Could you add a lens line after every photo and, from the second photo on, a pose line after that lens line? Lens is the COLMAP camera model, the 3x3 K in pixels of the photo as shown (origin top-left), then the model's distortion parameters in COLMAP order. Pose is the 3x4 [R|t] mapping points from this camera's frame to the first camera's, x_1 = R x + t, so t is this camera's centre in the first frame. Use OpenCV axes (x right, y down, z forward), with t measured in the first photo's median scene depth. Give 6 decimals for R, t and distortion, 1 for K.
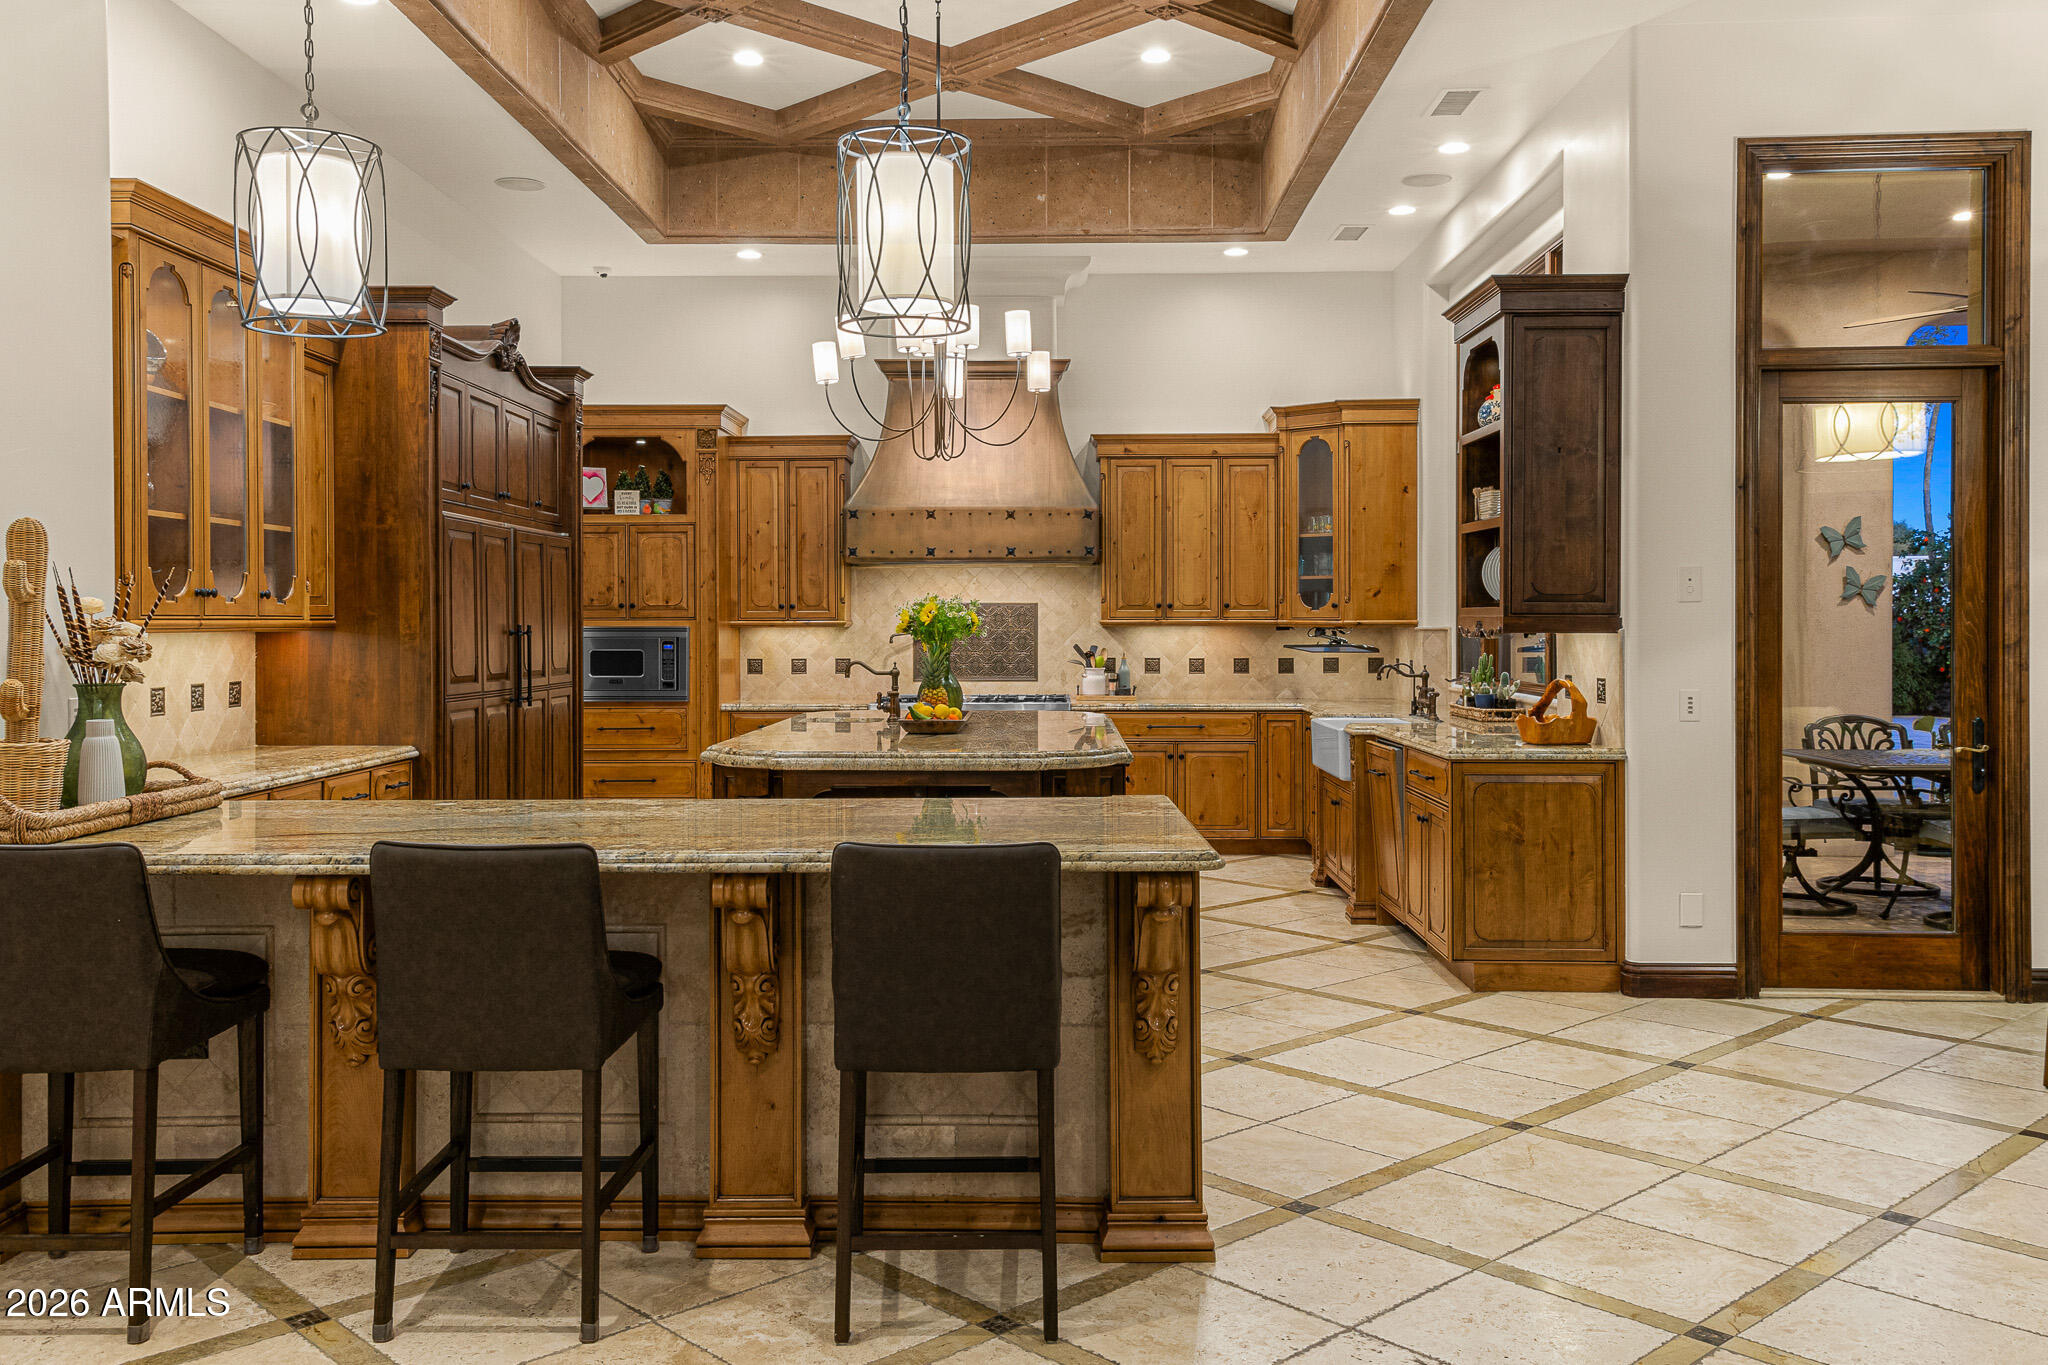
lens RADIAL K [[1716.0, 0, 1031.6], [0, 1716.0, 639.9], [0, 0, 1]] dist [0.037006, 0.001853]
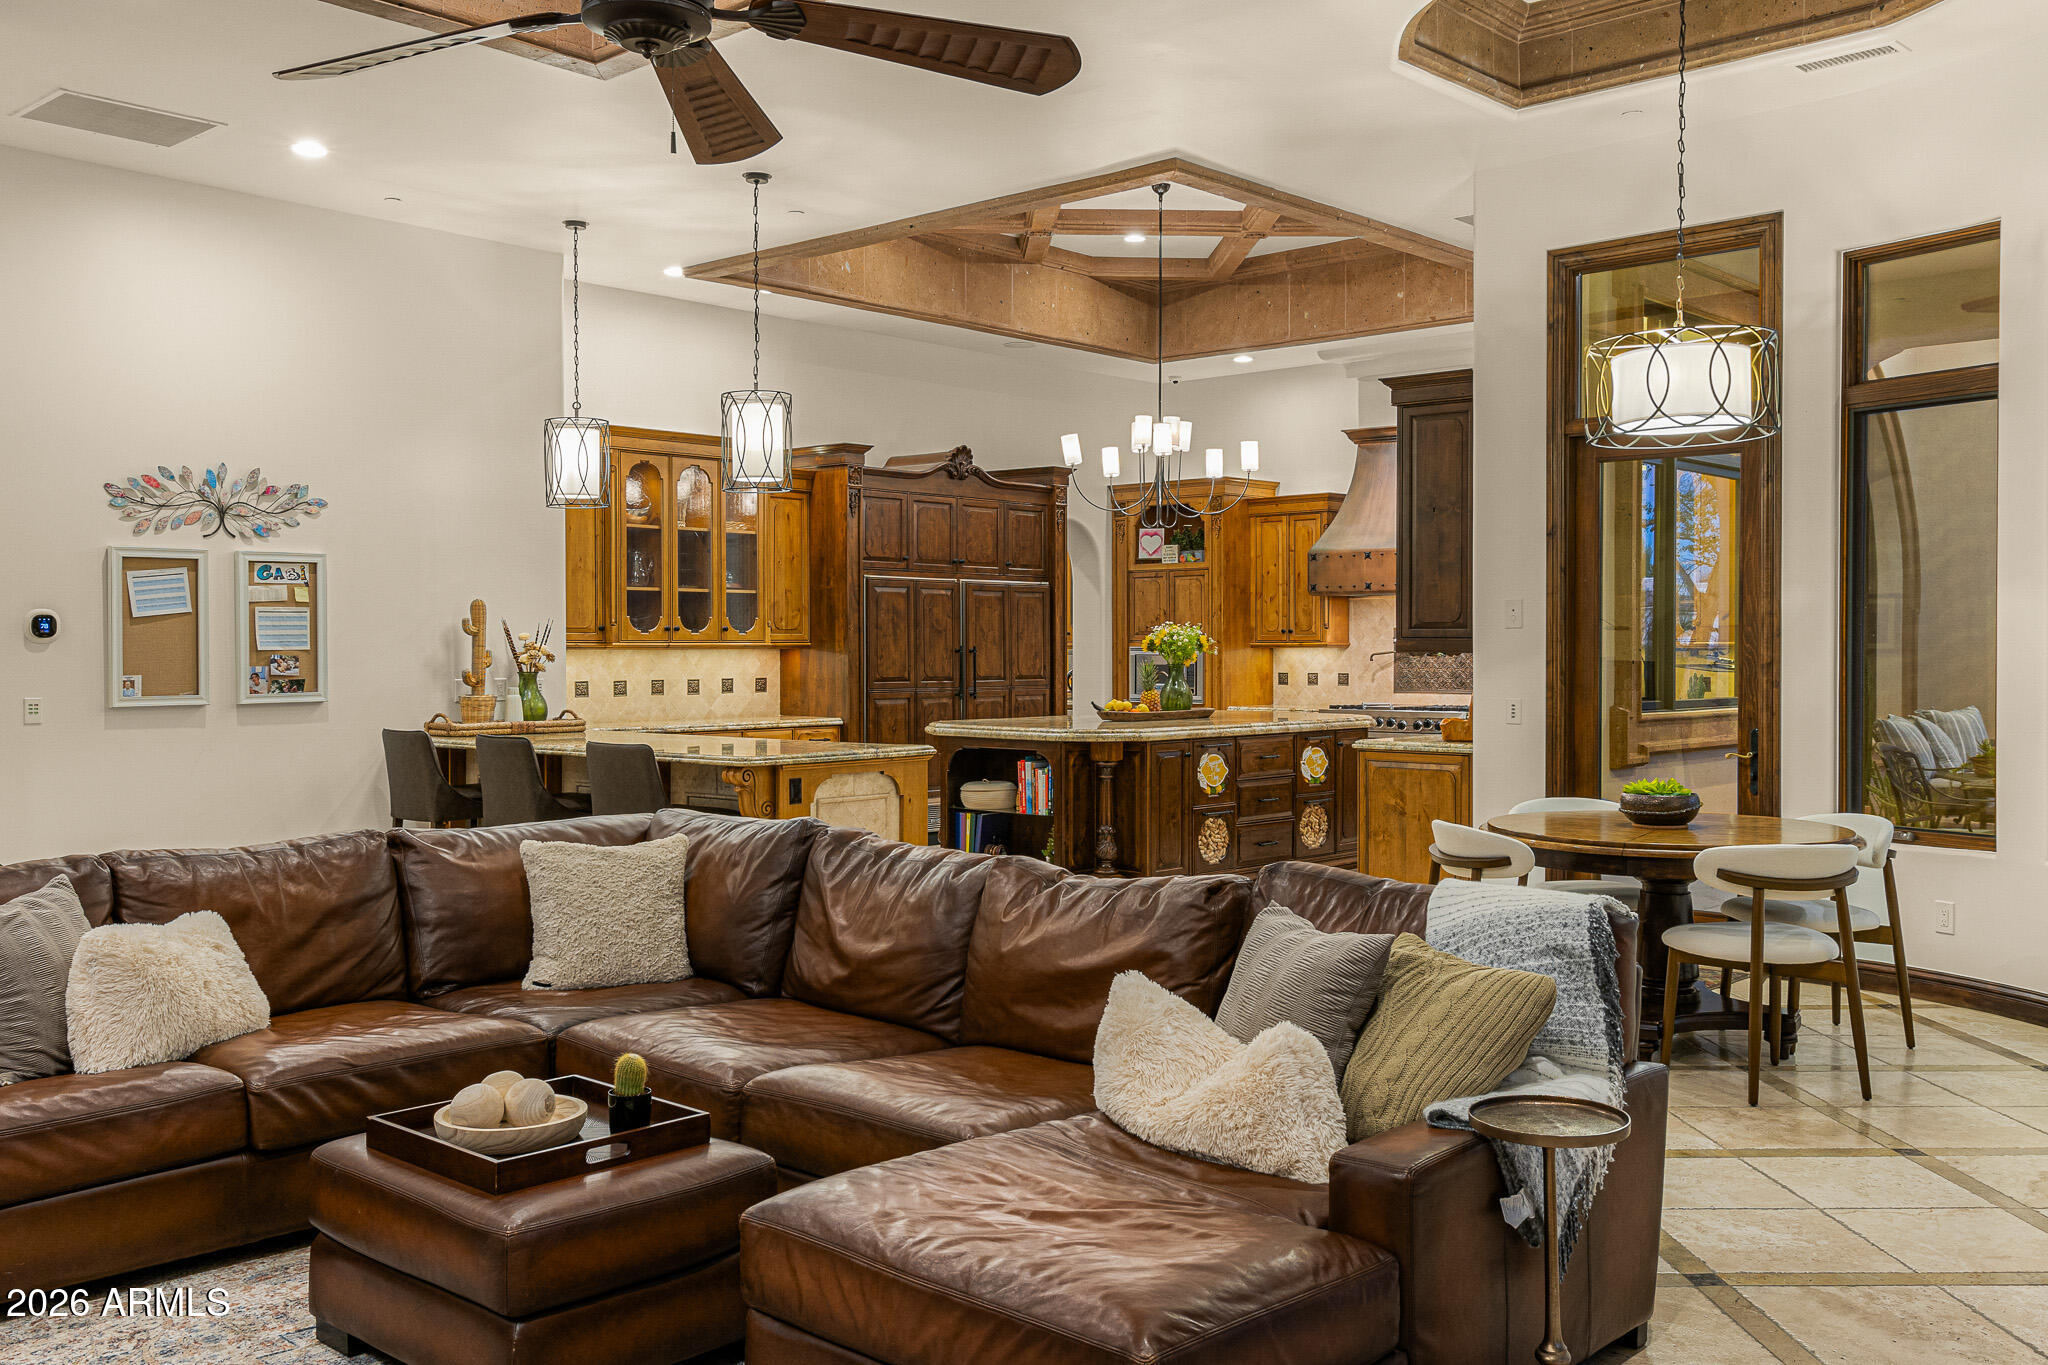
lens RADIAL K [[1832.9, 0, 1024.1], [0, 1832.9, 680.5], [0, 0, 1]] dist [0.033515, 0.004239]
pose [[0.751596, 0.013570, -0.659484, 0.859103], [-0.006846, 0.999895, 0.012773, 0.001068], [0.659589, -0.005086, 0.751610, -0.198489]]
